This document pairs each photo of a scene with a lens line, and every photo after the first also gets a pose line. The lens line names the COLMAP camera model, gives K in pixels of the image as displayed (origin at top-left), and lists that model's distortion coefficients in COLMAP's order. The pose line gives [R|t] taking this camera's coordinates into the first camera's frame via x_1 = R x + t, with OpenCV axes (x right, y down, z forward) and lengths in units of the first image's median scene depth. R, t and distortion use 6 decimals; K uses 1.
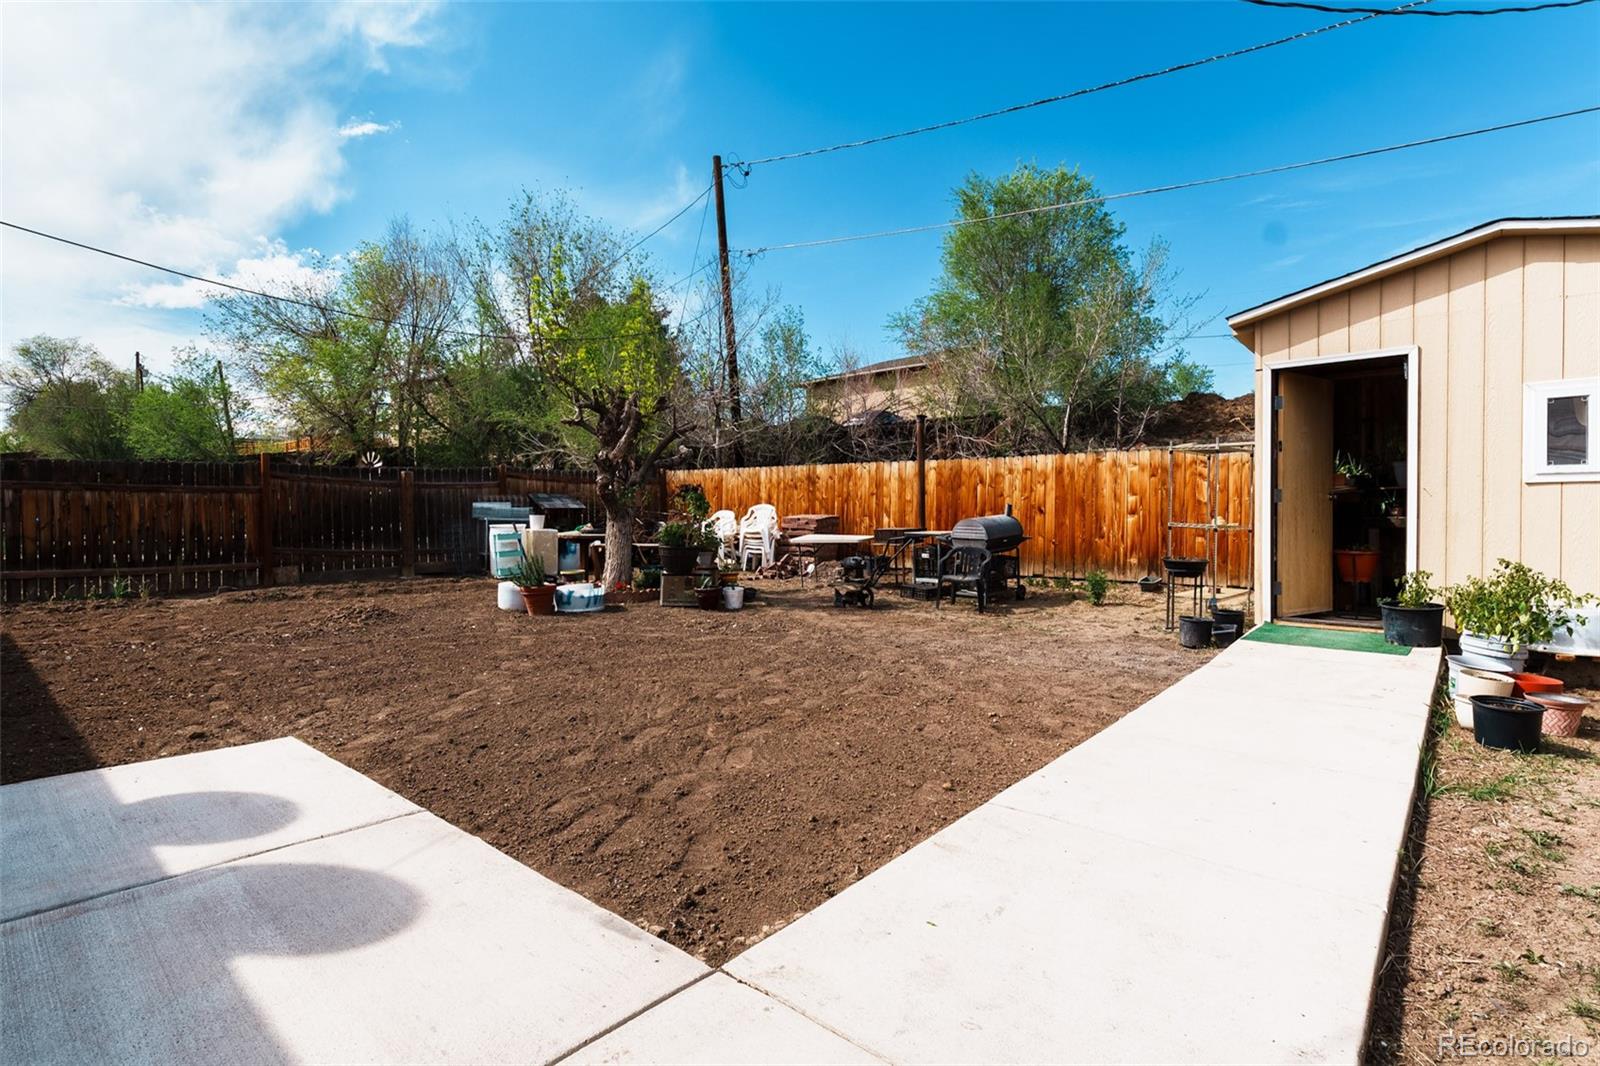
lens RADIAL K [[776.9, 0, 801.9], [0, 776.9, 527.3], [0, 0, 1]] dist [-0.001514, 0.001212]
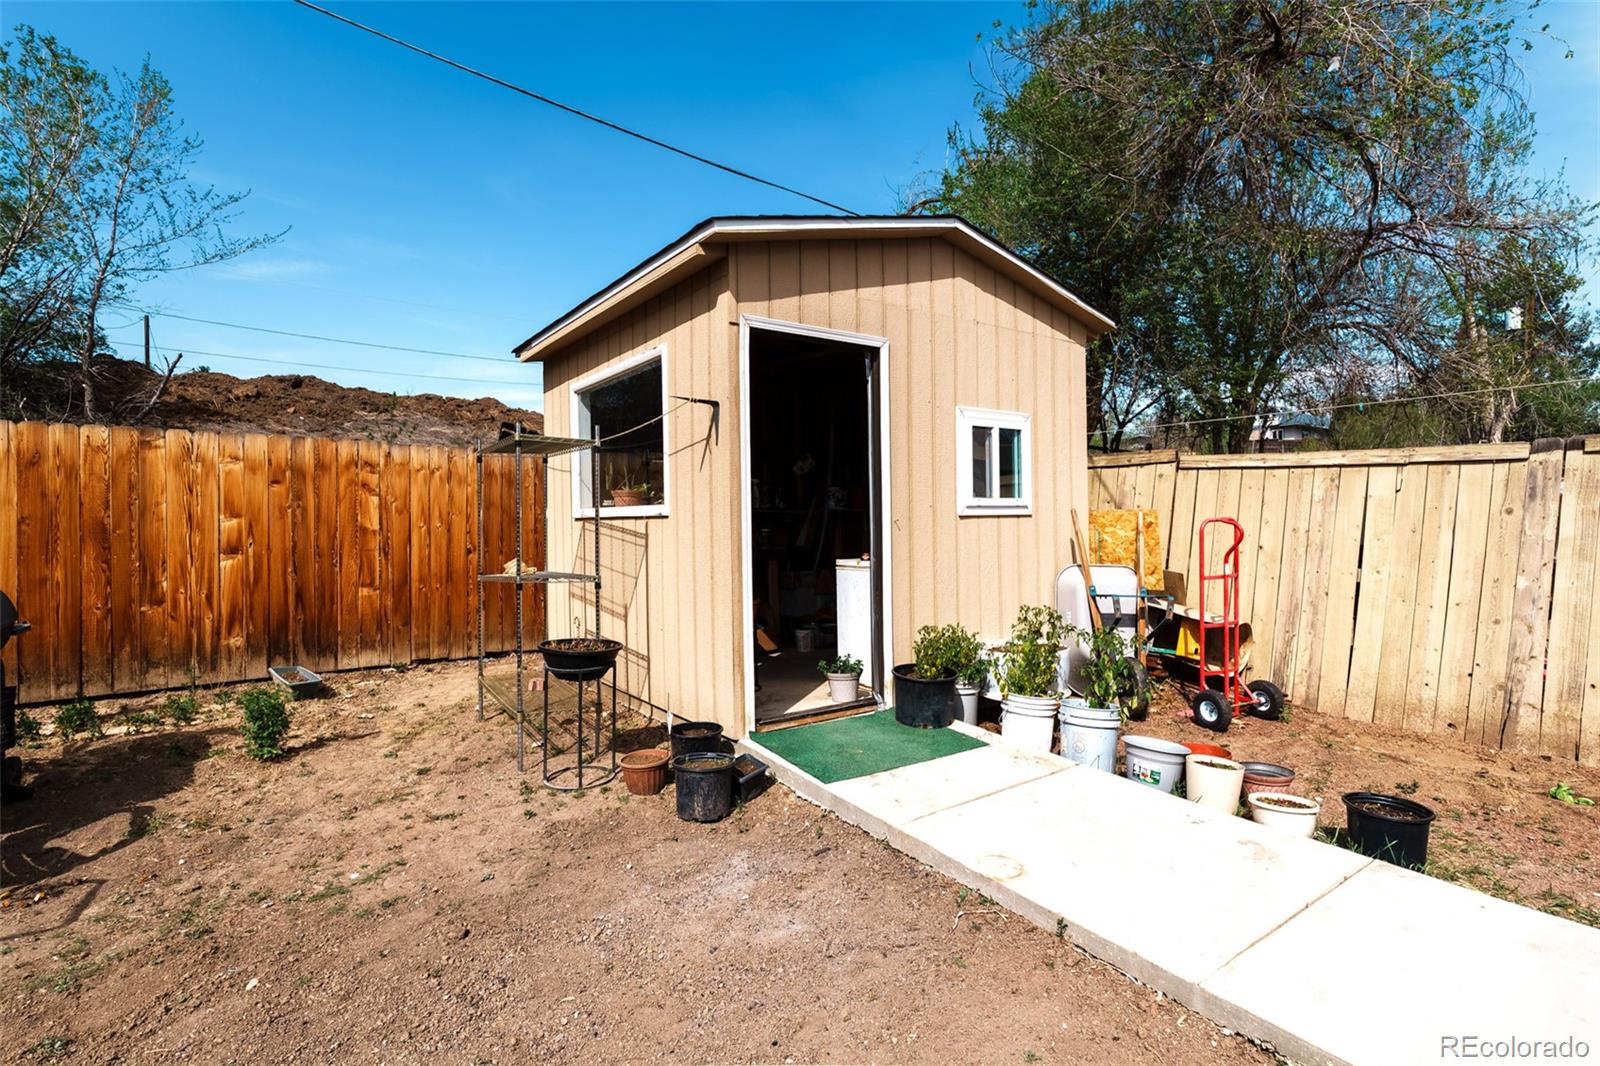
lens RADIAL K [[776.9, 0, 806.0], [0, 776.9, 521.8], [0, 0, 1]] dist [-0.001514, 0.001212]
pose [[0.241937, -0.004741, 0.970280, 0.009908], [0.022603, 0.999744, -0.000751, -0.029506], [-0.970029, 0.022113, 0.241982, 0.499633]]
